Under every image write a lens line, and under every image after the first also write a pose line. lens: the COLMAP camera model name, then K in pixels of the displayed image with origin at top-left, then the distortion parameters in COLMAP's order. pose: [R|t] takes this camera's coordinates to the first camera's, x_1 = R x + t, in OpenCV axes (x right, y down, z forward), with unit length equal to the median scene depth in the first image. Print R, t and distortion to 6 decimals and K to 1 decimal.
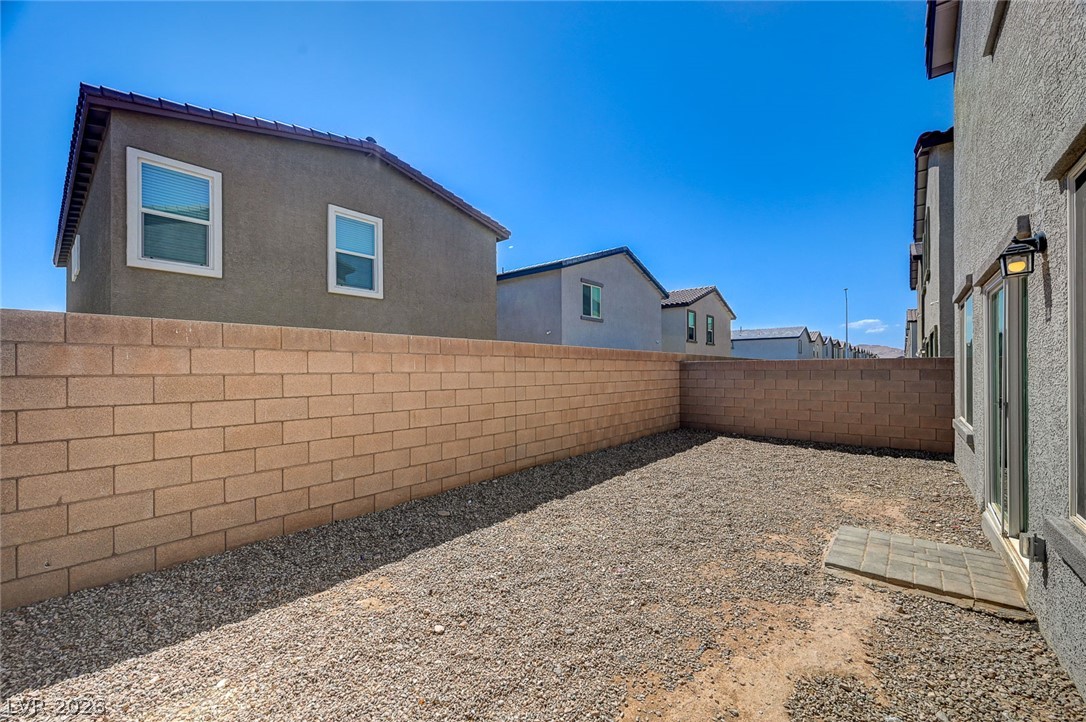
lens RADIAL K [[429.5, 0, 547.4], [0, 429.5, 364.9], [0, 0, 1]] dist [-0.002353, -0.000121]
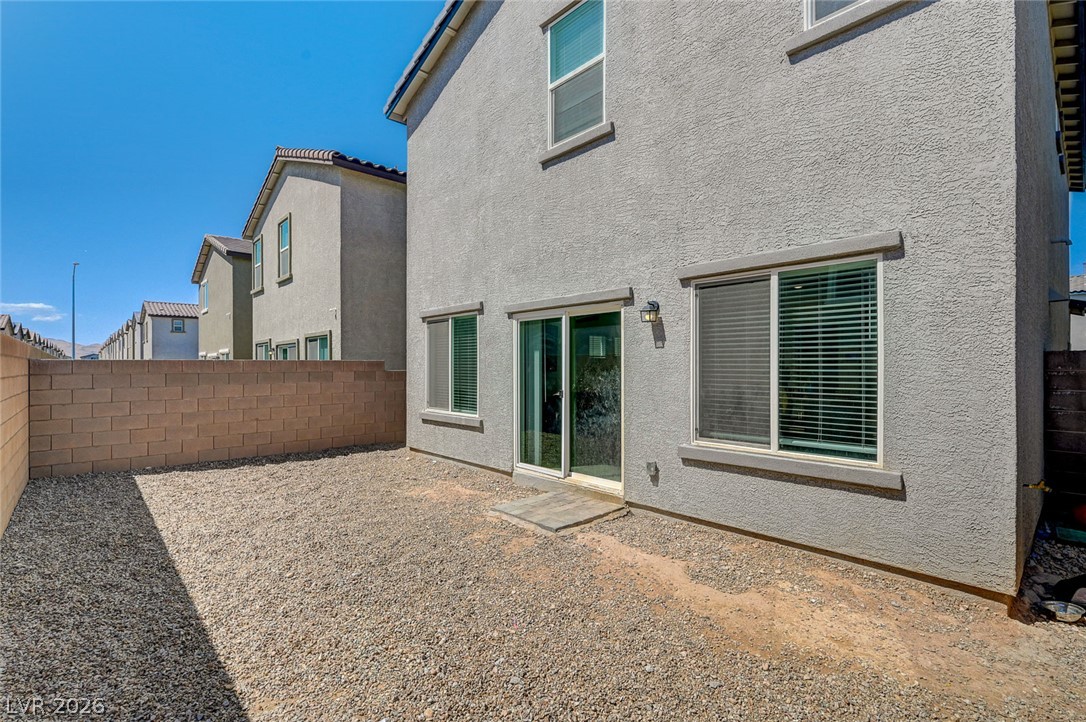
lens RADIAL K [[503.3, 0, 543.0], [0, 503.3, 361.0], [0, 0, 1]] dist [-0.002569, -0.000210]
pose [[0.139402, 0.012213, 0.990161, -0.573215], [-0.005688, 0.999917, -0.011532, -0.005383], [-0.990220, -0.004024, 0.139460, 0.597945]]
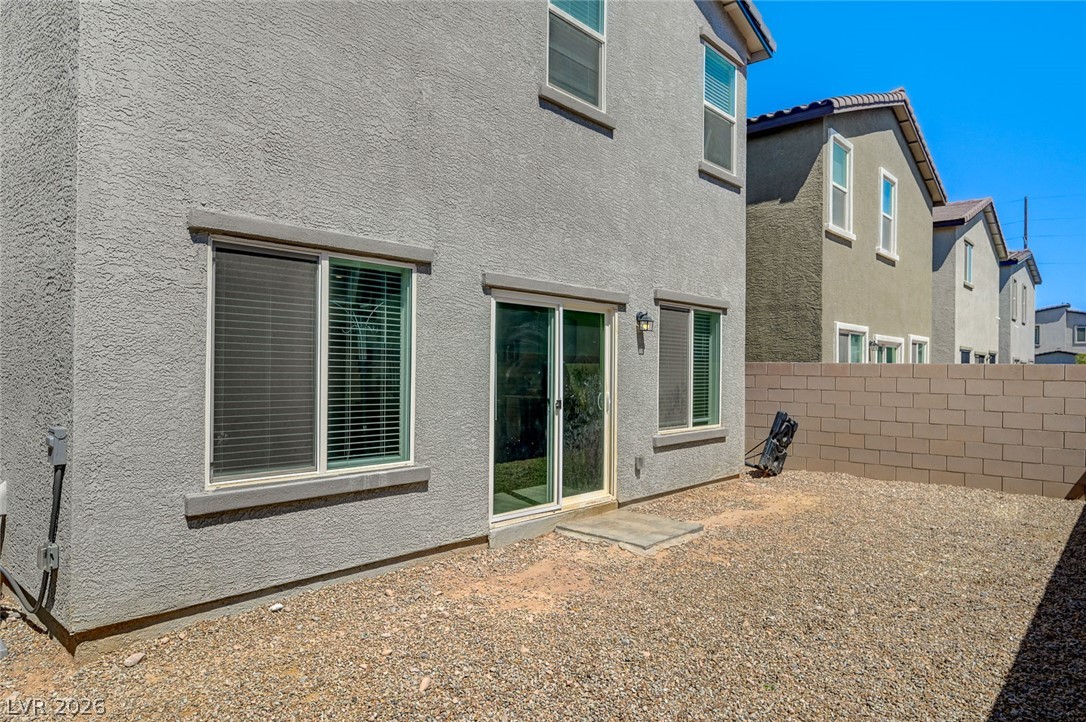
lens RADIAL K [[676.1, 0, 544.1], [0, 676.1, 364.1], [0, 0, 1]] dist [0.001654, -0.000137]
pose [[-0.999265, -0.003785, 0.038158, 0.760481], [-0.004468, 0.999831, -0.017822, 0.006533], [-0.038084, -0.017979, -0.999113, 2.207241]]
